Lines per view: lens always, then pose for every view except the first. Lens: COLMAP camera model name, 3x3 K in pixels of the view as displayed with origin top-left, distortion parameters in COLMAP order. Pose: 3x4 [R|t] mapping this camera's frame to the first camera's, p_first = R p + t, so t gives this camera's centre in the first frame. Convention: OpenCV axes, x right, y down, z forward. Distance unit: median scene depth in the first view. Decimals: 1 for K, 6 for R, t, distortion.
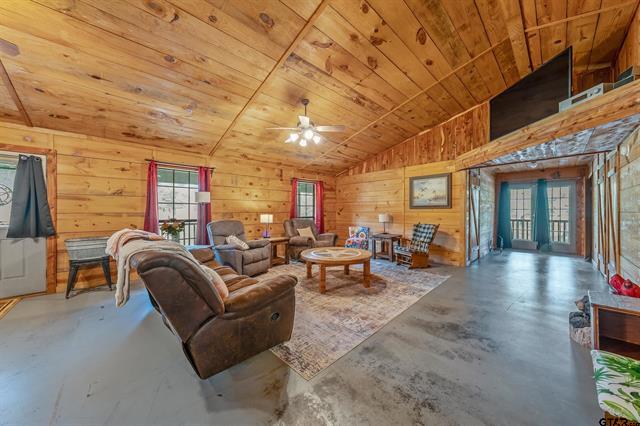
lens RADIAL K [[219.2, 0, 322.4], [0, 219.2, 212.9], [0, 0, 1]] dist [-0.002483, -0.000082]
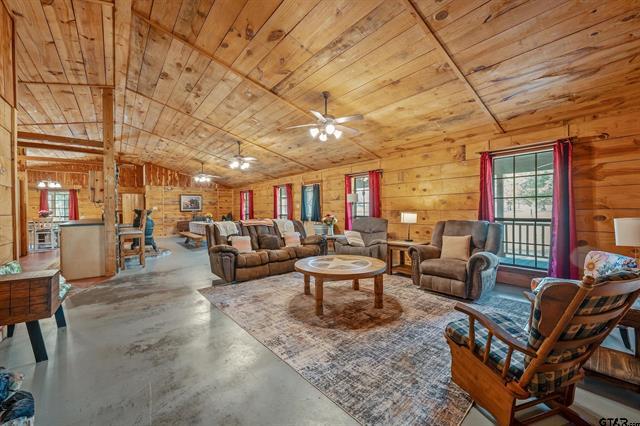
lens RADIAL K [[248.4, 0, 316.6], [0, 248.4, 212.0], [0, 0, 1]] dist [0.003598, 0.000029]
pose [[-0.072449, 0.014284, -0.997270, 0.534902], [0.002030, 0.999897, 0.014175, -0.007293], [0.997370, -0.000998, -0.072471, 0.553294]]
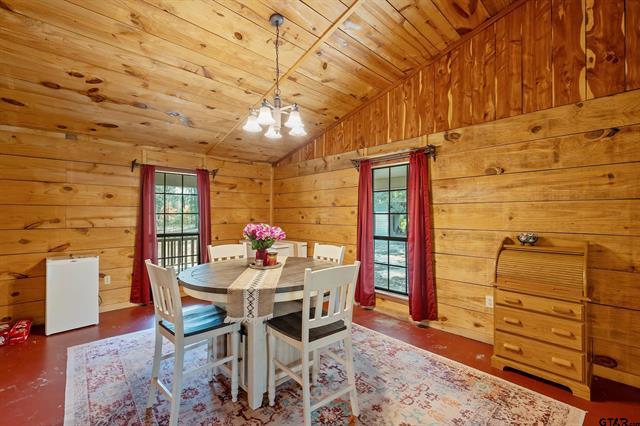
lens RADIAL K [[281.7, 0, 320.0], [0, 281.7, 211.4], [0, 0, 1]] dist [0.001903, -0.000111]
pose [[-0.999936, 0.006394, -0.009368, -1.064918], [0.006414, 0.999977, -0.002137, -0.020265], [0.009354, -0.002197, -0.999954, -0.868355]]
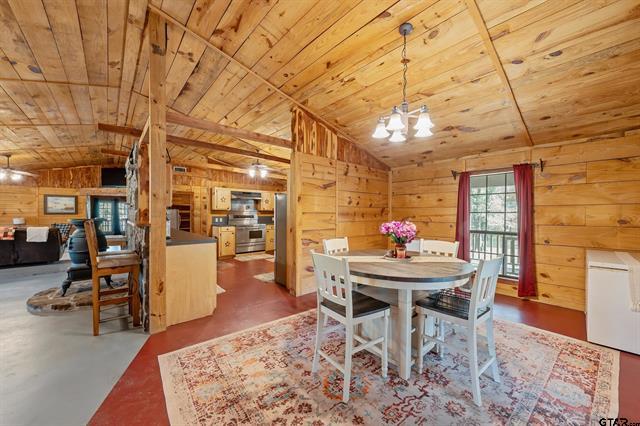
lens RADIAL K [[248.4, 0, 321.4], [0, 248.4, 215.9], [0, 0, 1]] dist [0.003598, 0.000029]
pose [[0.052196, -0.007507, 0.998609, -1.424082], [0.004071, 0.999965, 0.007304, -0.015354], [-0.998629, 0.003685, 0.052225, -1.190613]]
